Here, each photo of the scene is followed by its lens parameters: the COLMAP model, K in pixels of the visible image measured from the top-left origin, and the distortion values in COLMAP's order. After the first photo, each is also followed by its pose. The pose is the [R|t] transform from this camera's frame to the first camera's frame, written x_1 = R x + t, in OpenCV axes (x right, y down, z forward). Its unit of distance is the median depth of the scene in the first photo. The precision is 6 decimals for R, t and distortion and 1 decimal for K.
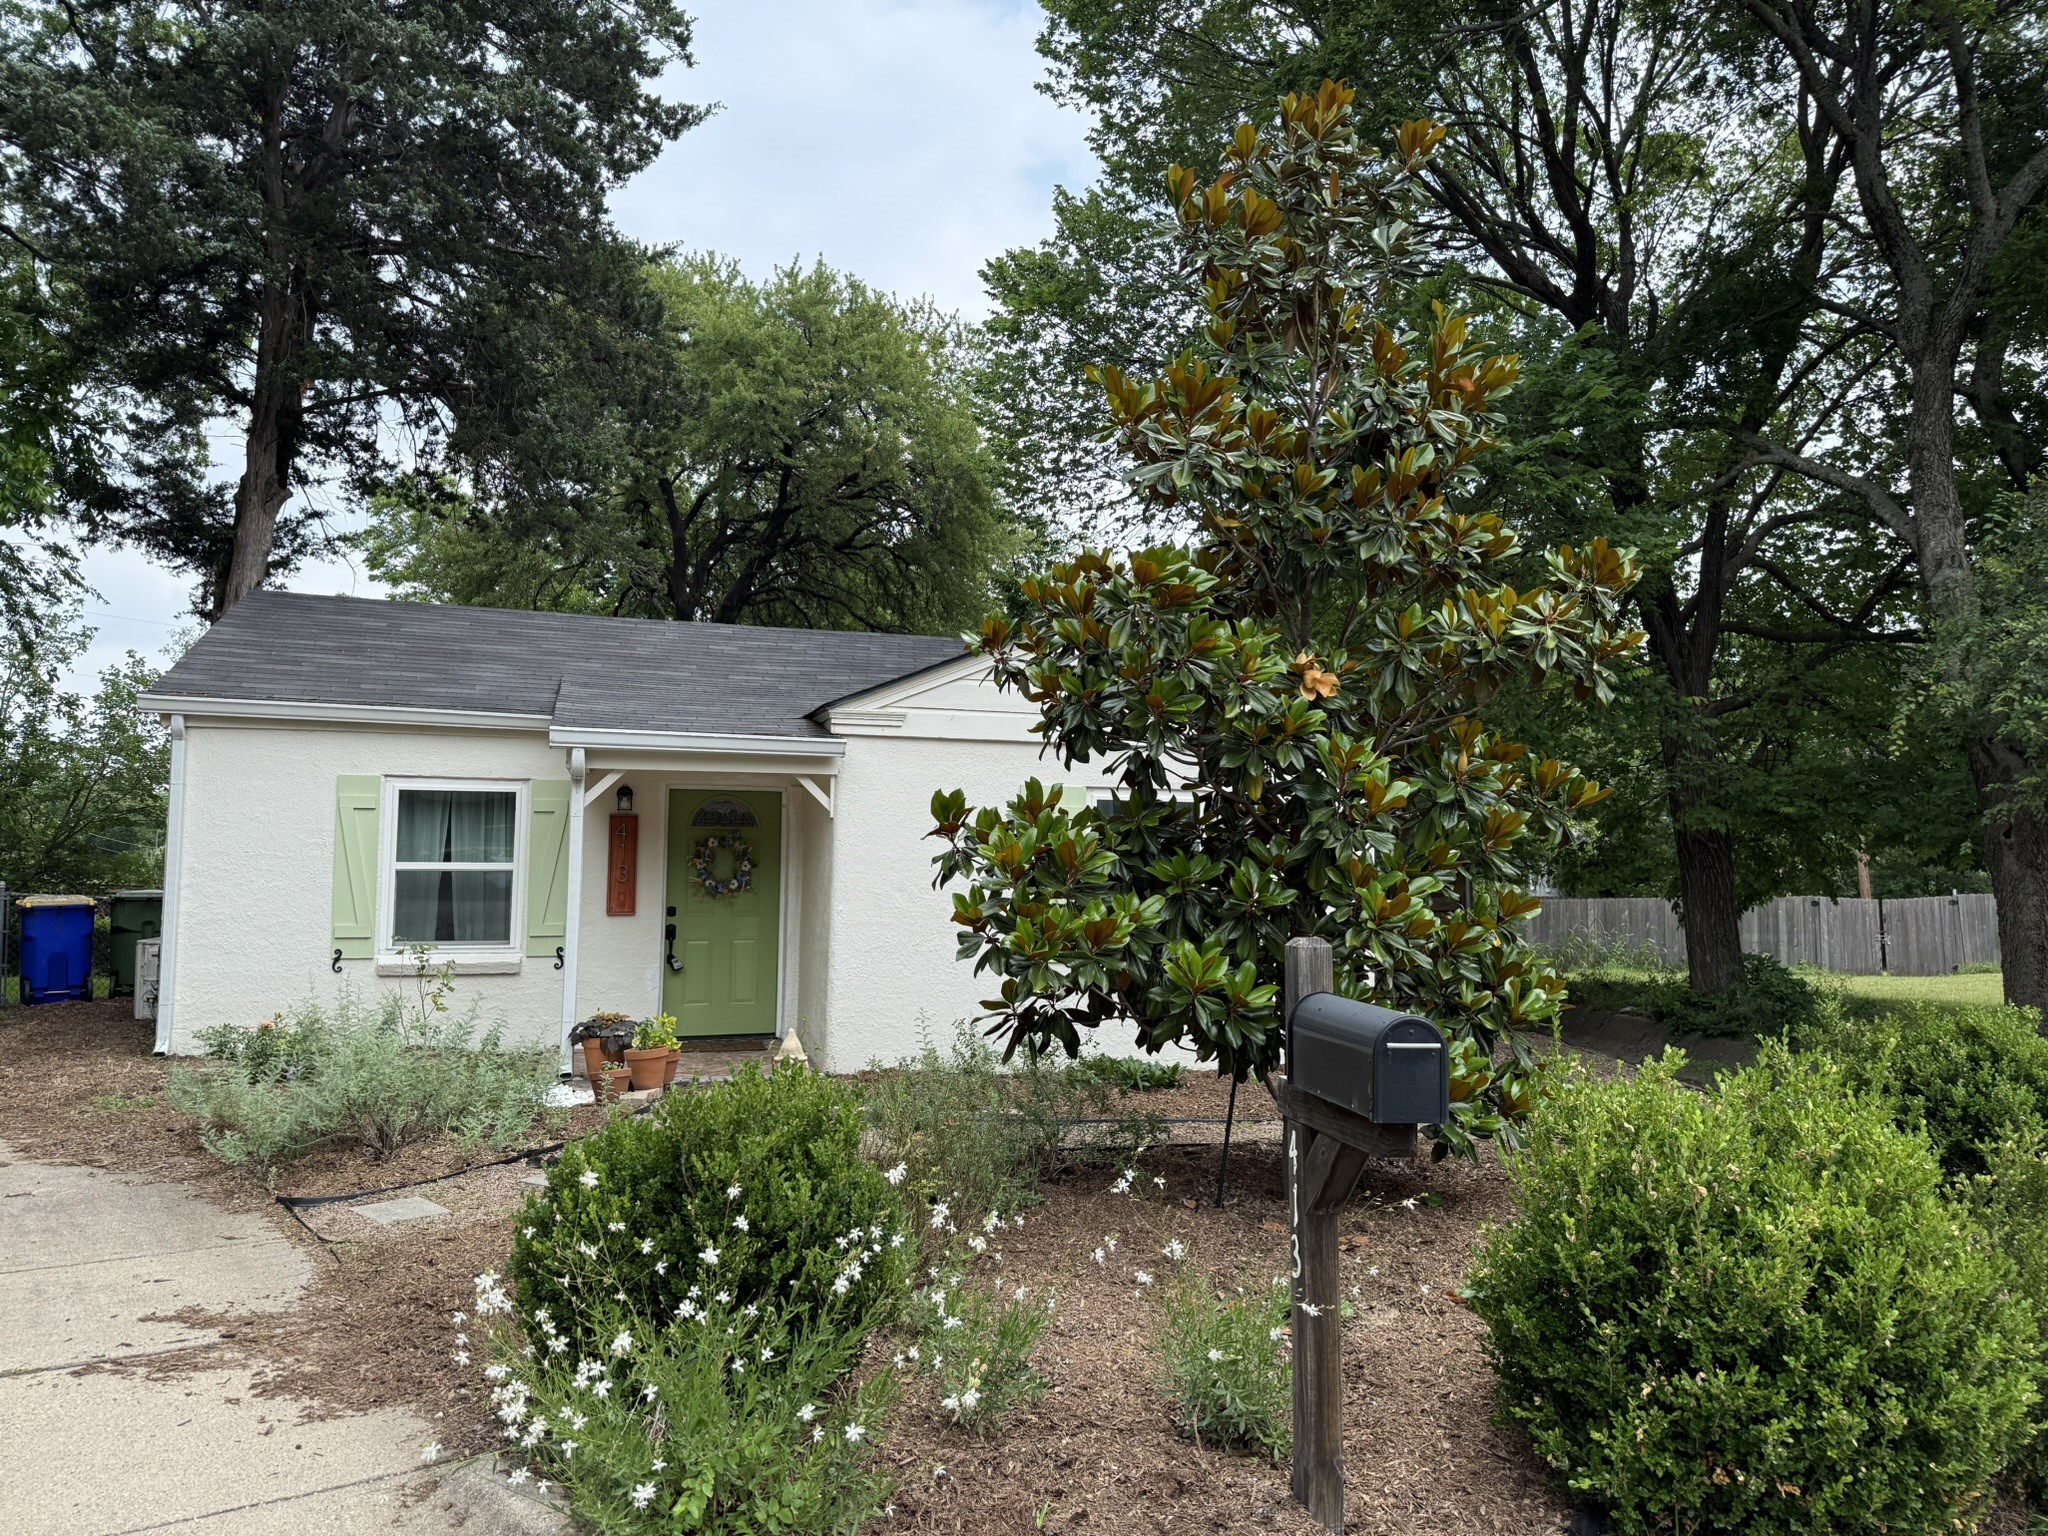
lens RADIAL K [[1437.5, 0, 1021.3], [0, 1437.5, 773.6], [0, 0, 1]] dist [0.050615, -0.048923]
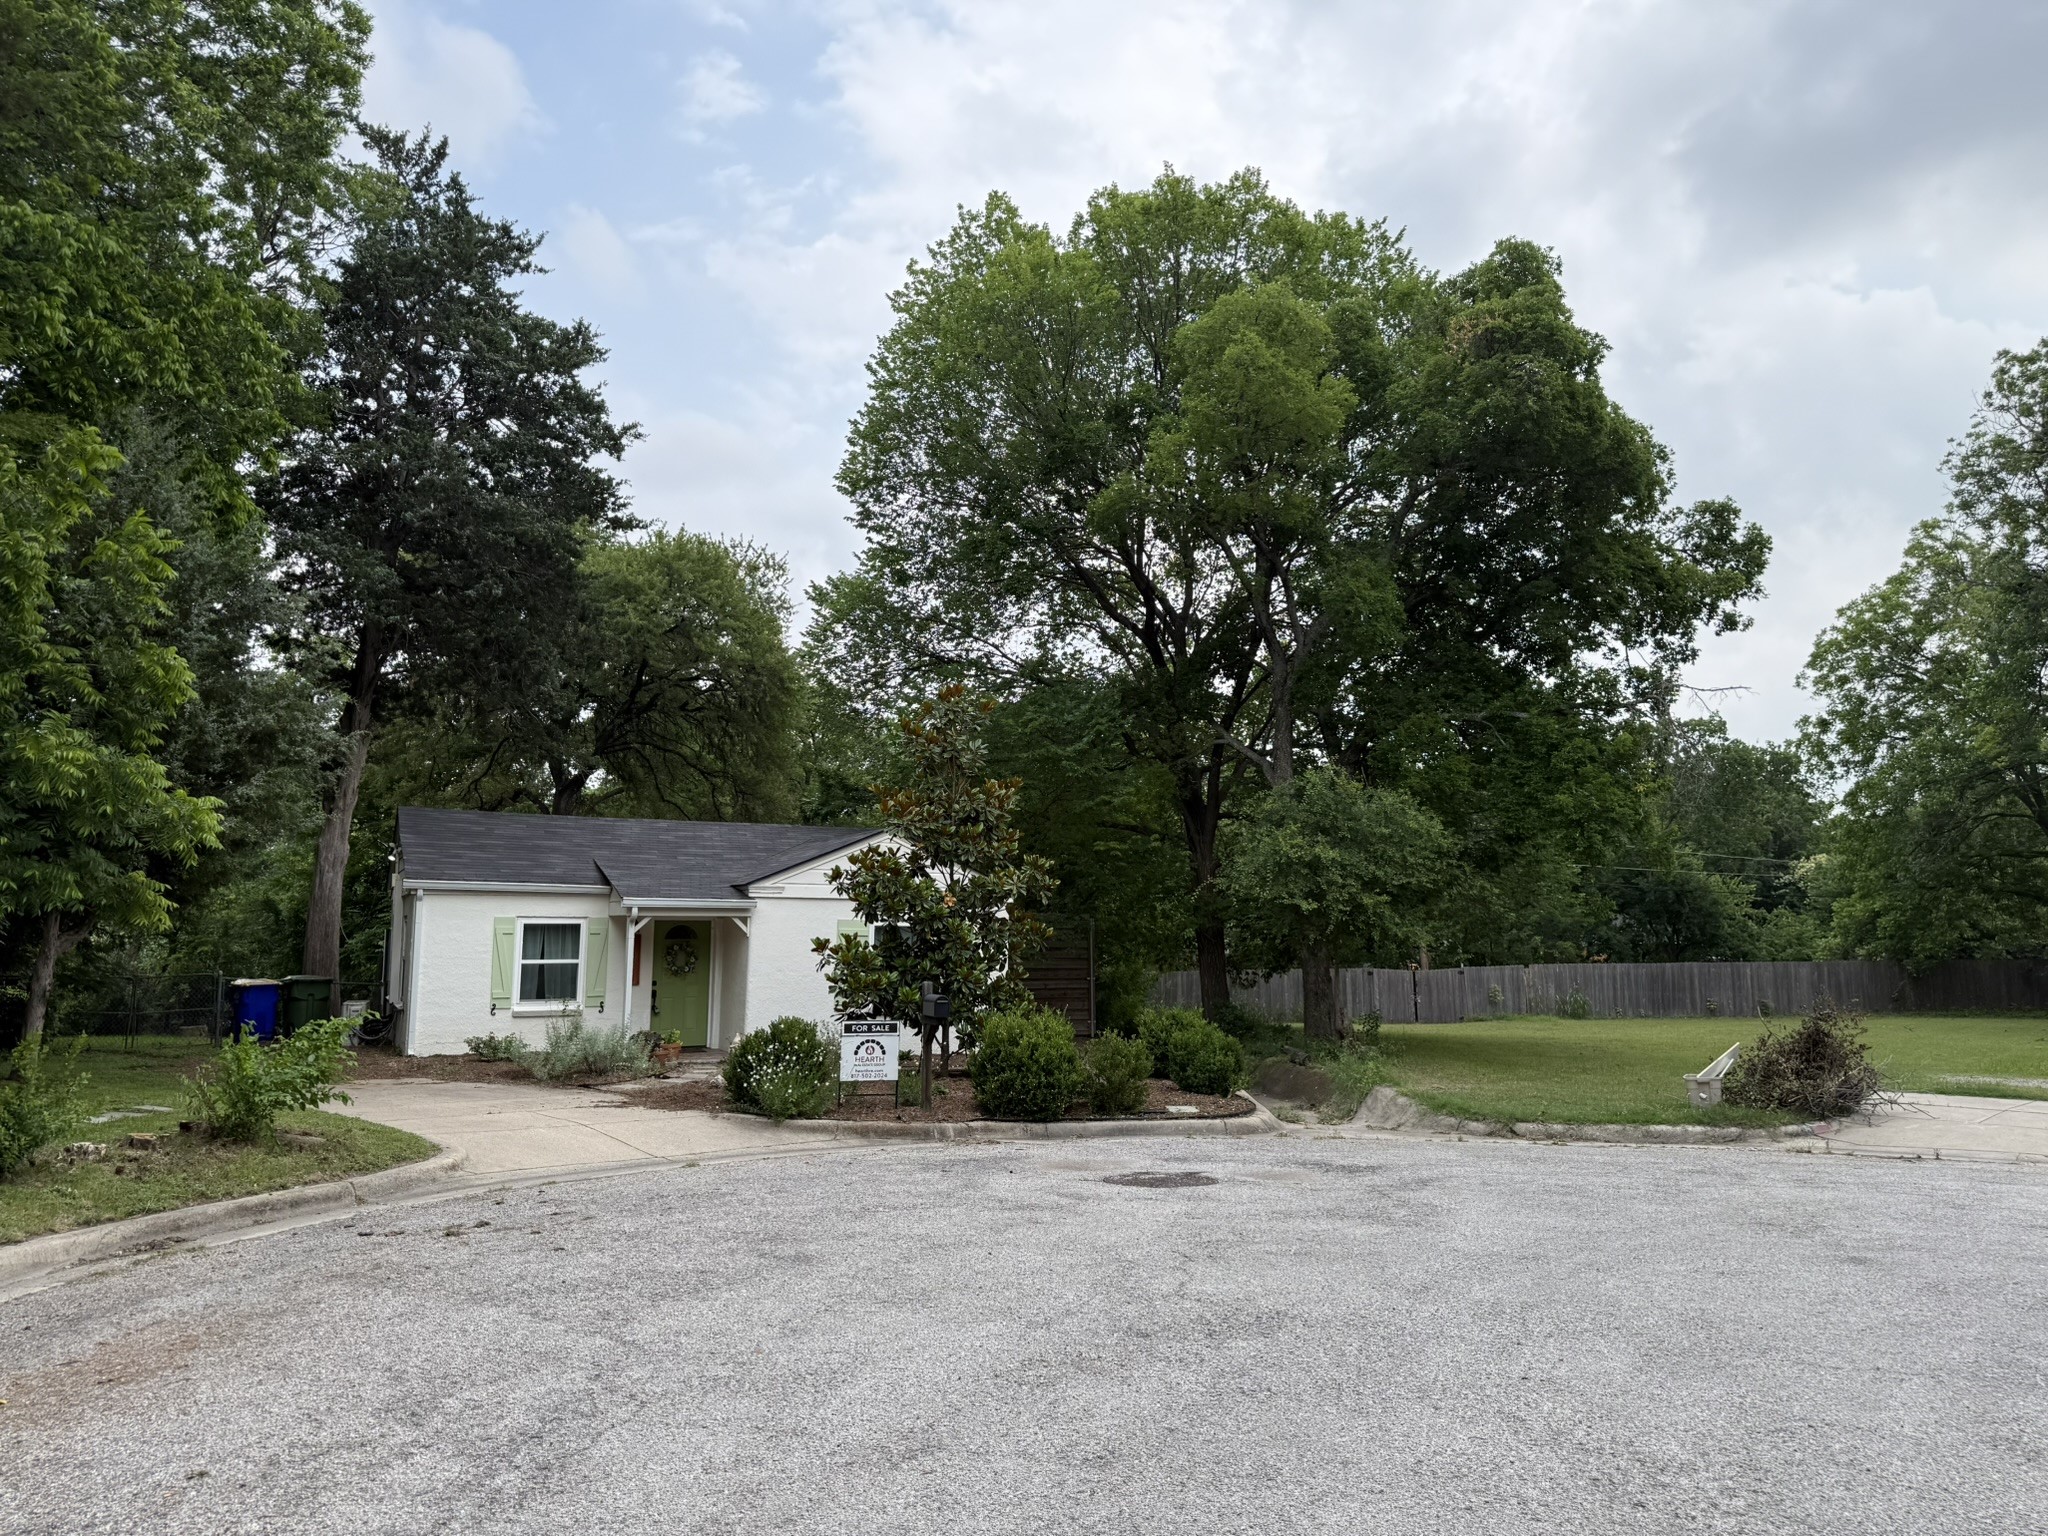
lens RADIAL K [[1426.7, 0, 1024.0], [0, 1426.7, 768.0], [0, 0, 1]] dist [0.131776, -0.228586]
pose [[0.986272, 0.014280, 0.164510, -0.077451], [-0.004870, 0.998336, -0.057458, -0.094272], [-0.165056, 0.055868, 0.984701, -1.122429]]
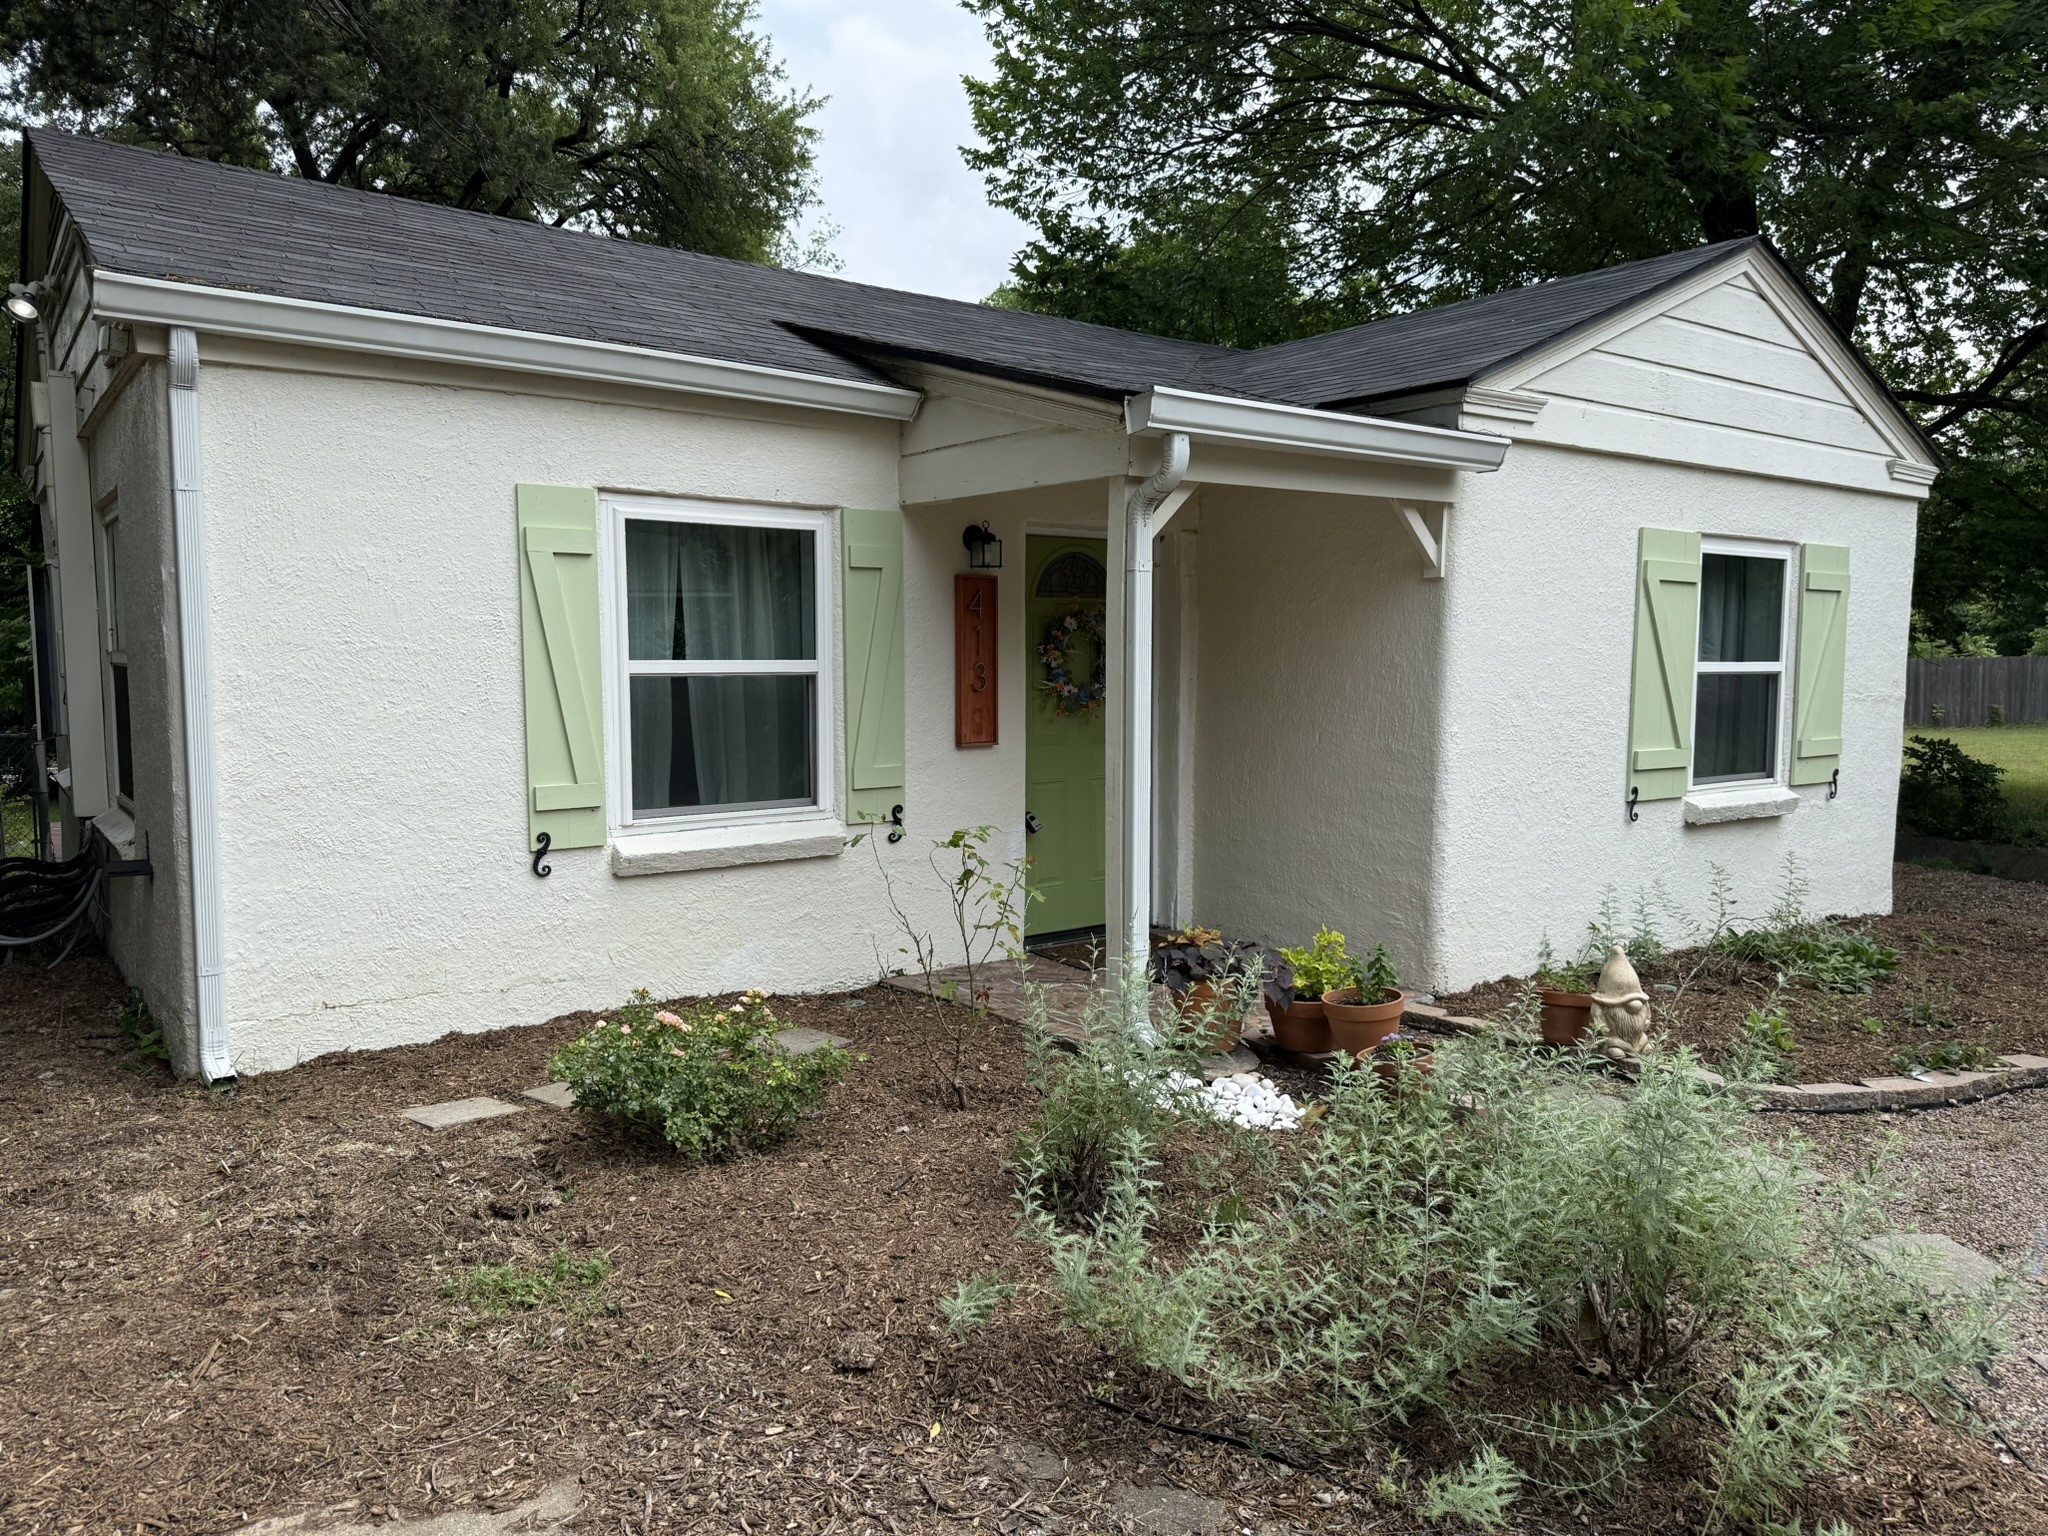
lens RADIAL K [[1416.4, 0, 1032.6], [0, 1416.4, 771.7], [0, 0, 1]] dist [0.129354, -0.222946]
pose [[0.940111, -0.040724, 0.338428, -0.474131], [-0.008984, 0.989532, 0.144031, 0.025610], [-0.340751, -0.138445, 0.929904, 0.472930]]
